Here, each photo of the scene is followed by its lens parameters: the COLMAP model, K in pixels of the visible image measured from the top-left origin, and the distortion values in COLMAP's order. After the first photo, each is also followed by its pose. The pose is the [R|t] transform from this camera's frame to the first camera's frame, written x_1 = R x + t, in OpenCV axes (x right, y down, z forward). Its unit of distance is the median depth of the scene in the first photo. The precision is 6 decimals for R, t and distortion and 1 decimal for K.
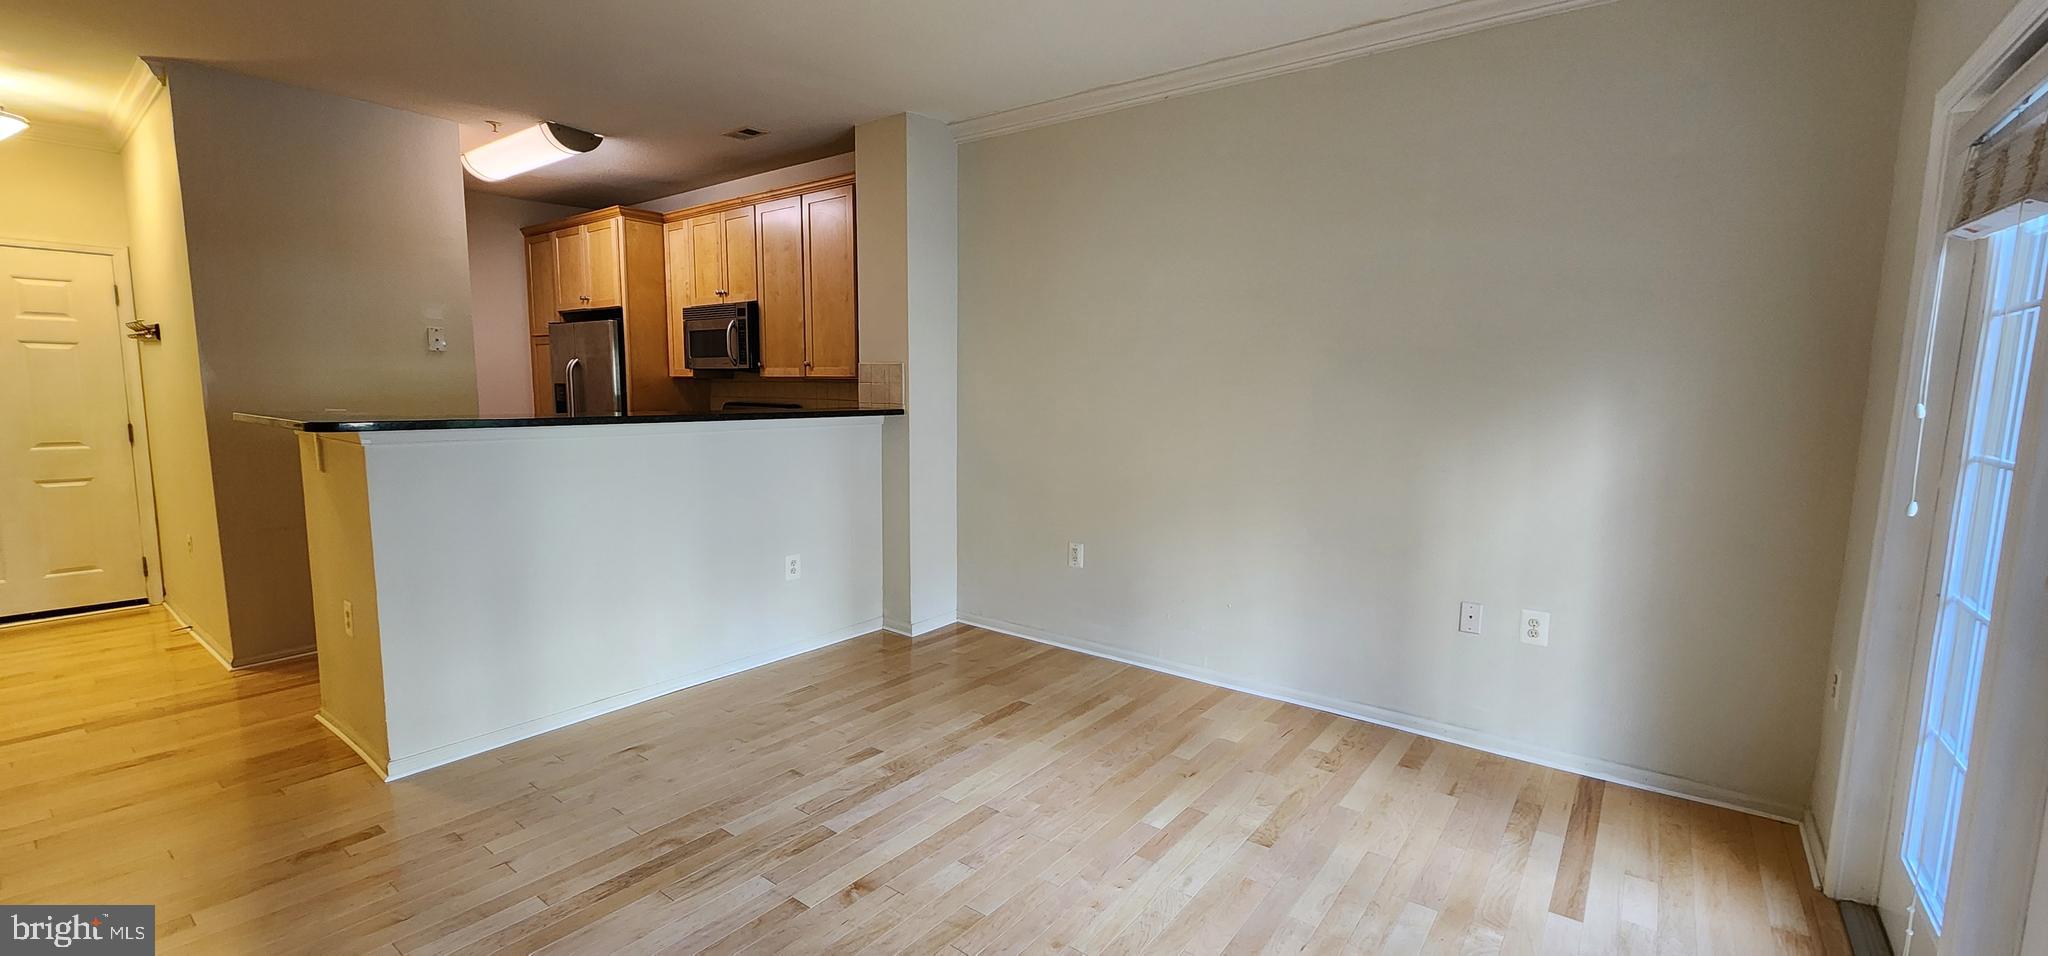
lens RADIAL K [[843.0, 0, 1018.4], [0, 843.0, 485.5], [0, 0, 1]] dist [-0.000327, -0.000115]
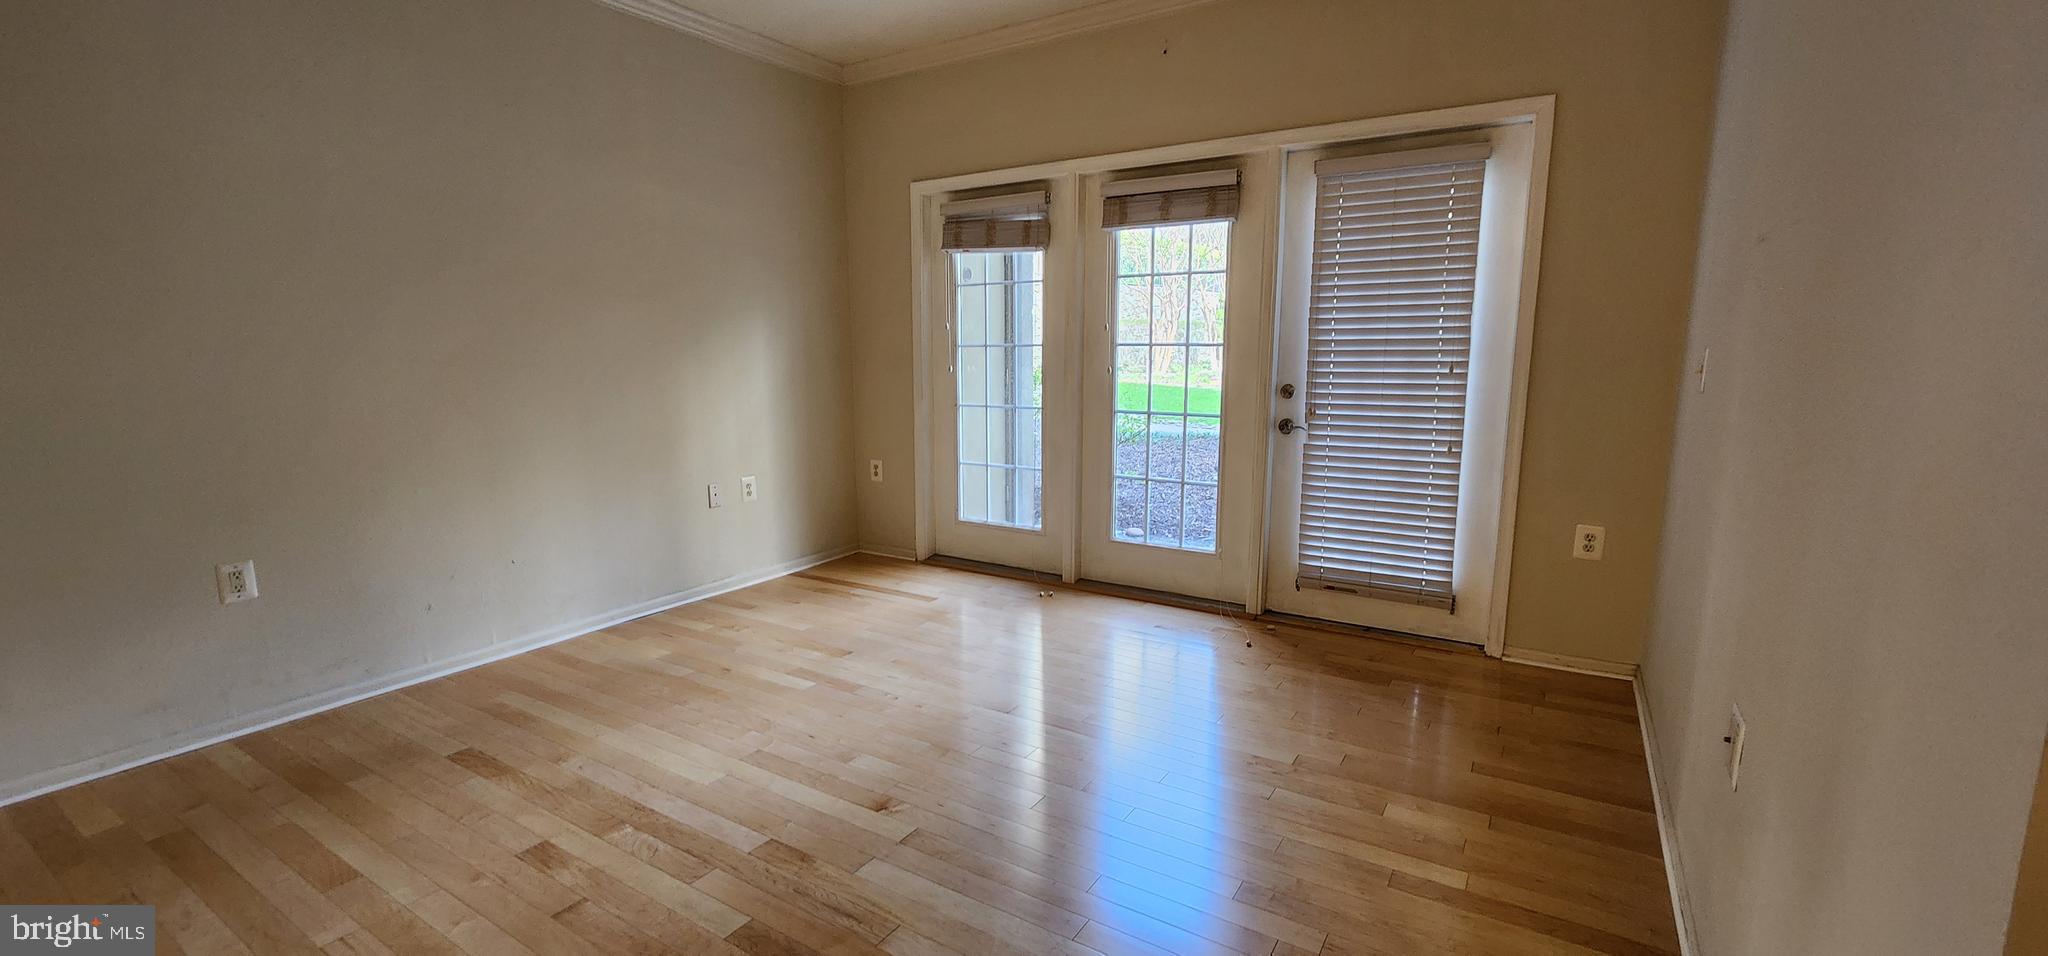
lens RADIAL K [[843.0, 0, 1021.8], [0, 843.0, 487.6], [0, 0, 1]] dist [-0.000327, -0.000115]
pose [[-0.092360, -0.172706, 0.980634, -0.589951], [0.128222, 0.974581, 0.183716, -0.026500], [-0.987435, 0.142707, -0.067867, 0.455507]]
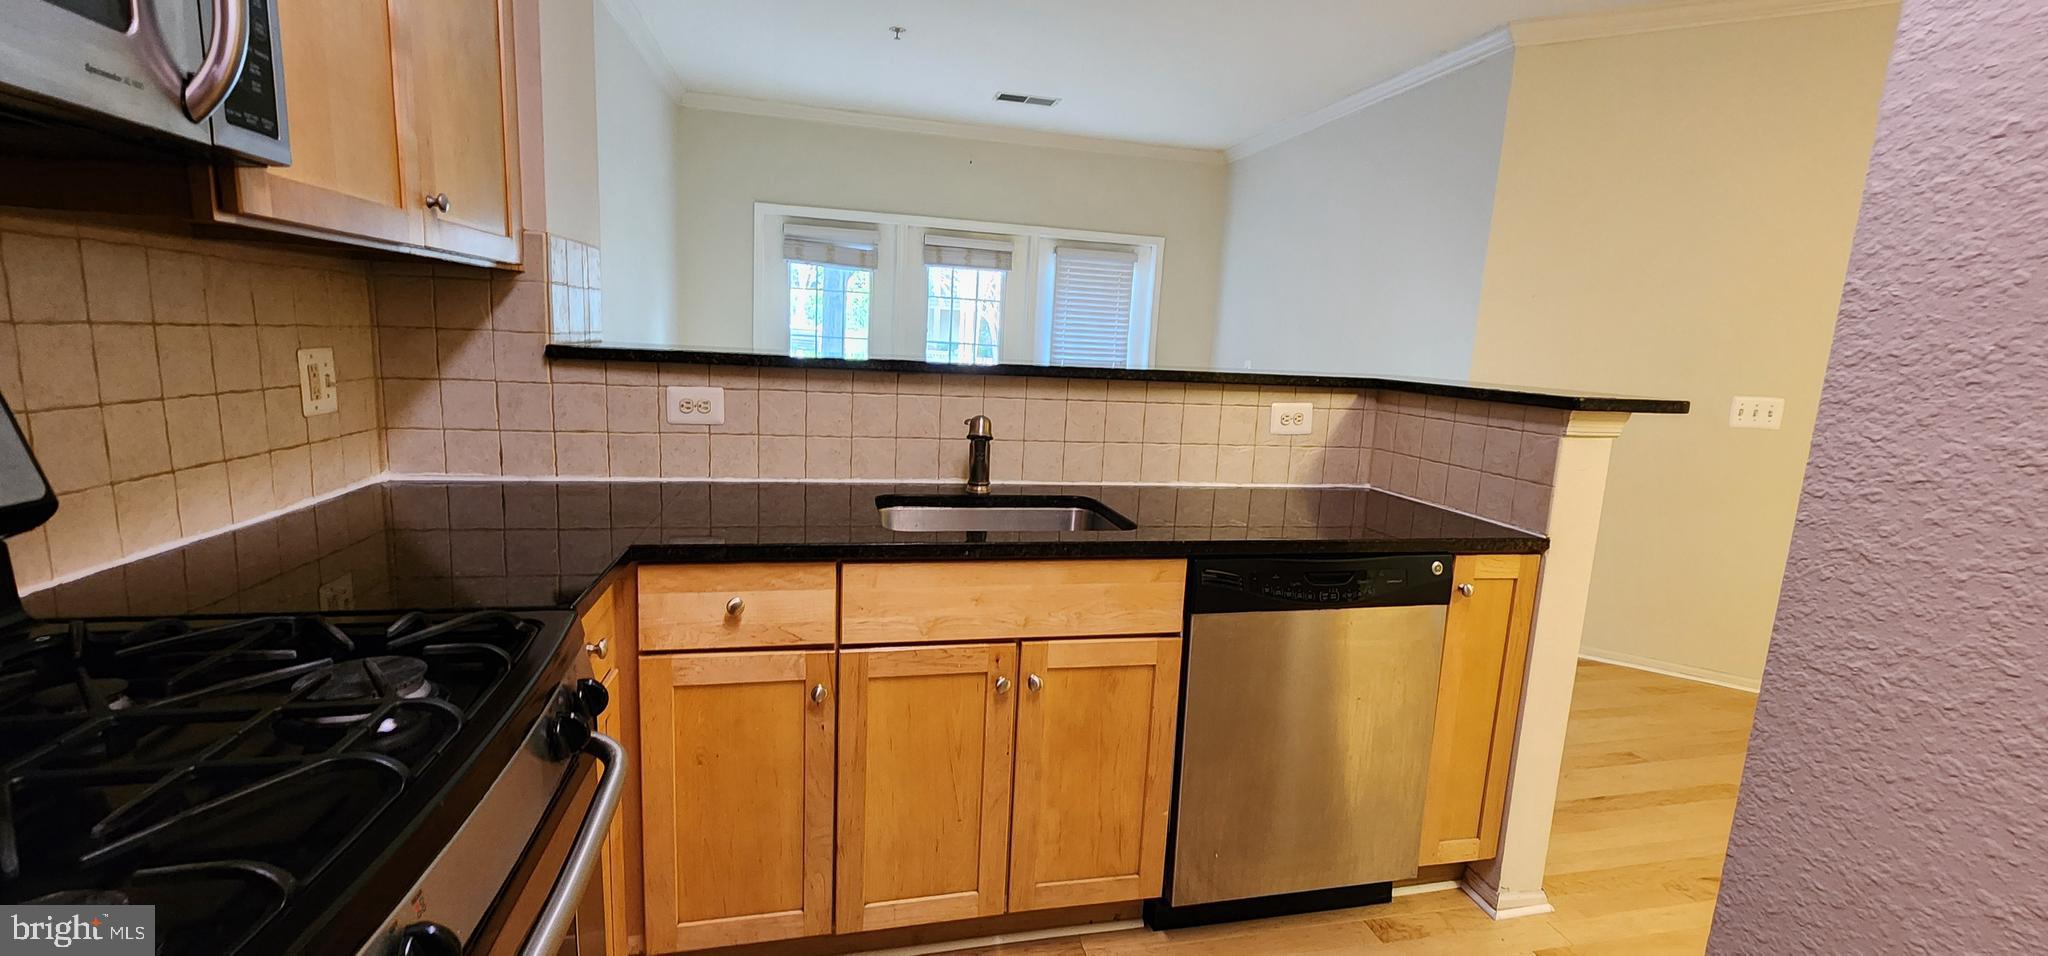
lens RADIAL K [[843.0, 0, 1039.7], [0, 843.0, 478.6], [0, 0, 1]] dist [-0.000327, -0.000115]
pose [[-0.785902, -0.150631, 0.599724, -0.684333], [0.016598, 0.964387, 0.263974, -0.145577], [-0.618129, 0.217411, -0.755413, 1.278667]]
